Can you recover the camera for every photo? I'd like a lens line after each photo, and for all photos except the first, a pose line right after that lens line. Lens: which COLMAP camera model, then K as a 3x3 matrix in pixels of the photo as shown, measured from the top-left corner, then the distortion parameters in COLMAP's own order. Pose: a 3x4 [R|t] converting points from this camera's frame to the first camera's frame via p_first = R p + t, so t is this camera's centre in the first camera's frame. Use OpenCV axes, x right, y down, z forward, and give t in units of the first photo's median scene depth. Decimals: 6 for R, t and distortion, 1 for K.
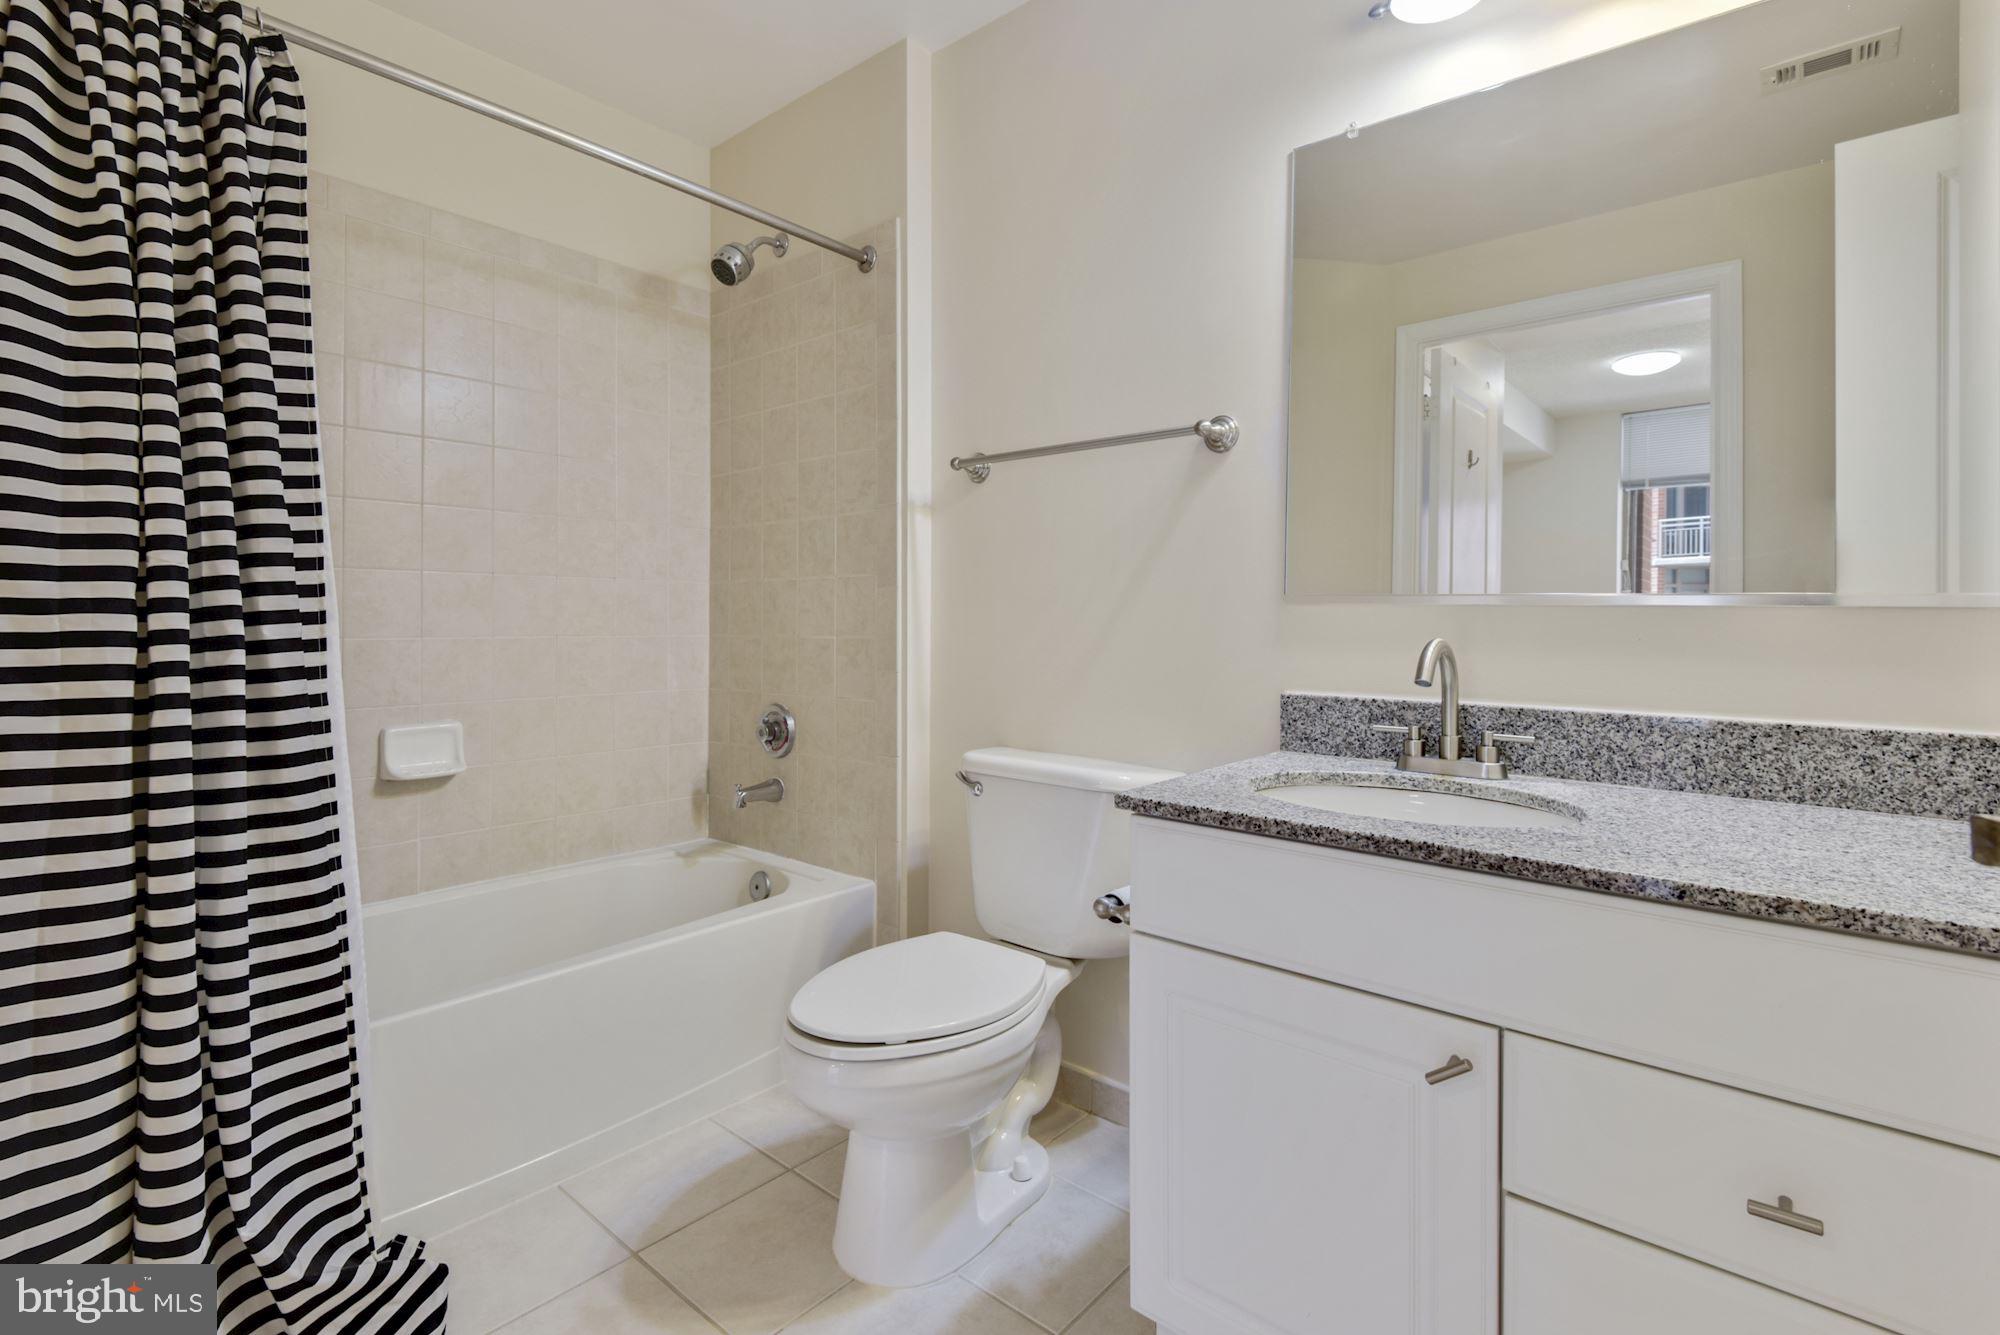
lens RADIAL K [[922.2, 0, 996.4], [0, 922.2, 620.1], [0, 0, 1]] dist [0.033259, -0.019483]
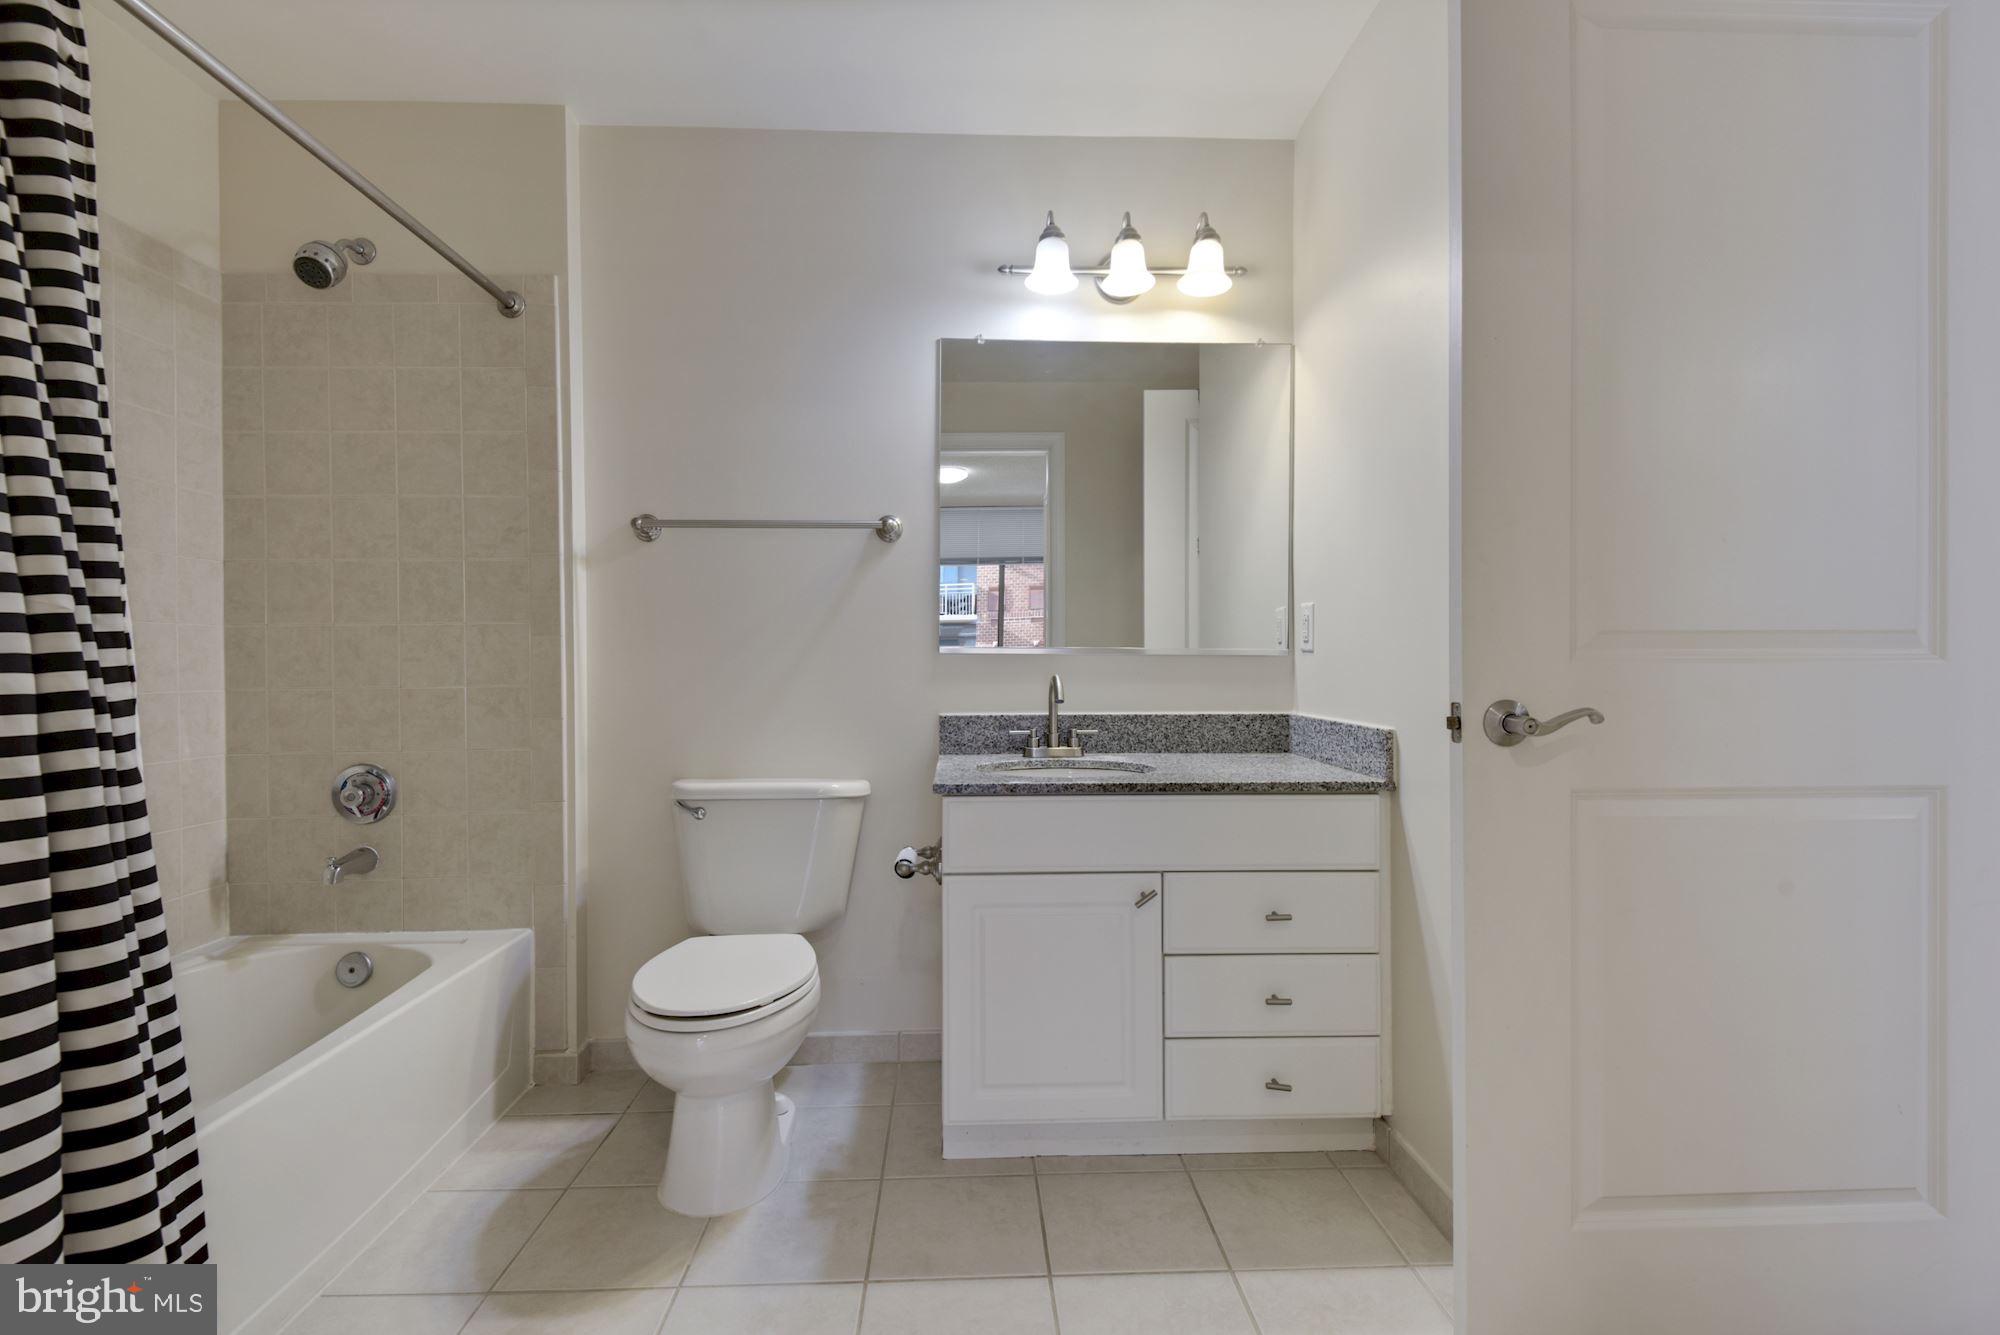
lens RADIAL K [[923.5, 0, 989.2], [0, 923.5, 663.3], [0, 0, 1]] dist [0.031099, -0.019157]
pose [[0.739344, -0.012104, 0.673219, -0.455402], [0.009284, 0.999927, 0.007781, -0.009019], [-0.673264, 0.000497, 0.739402, -0.086007]]
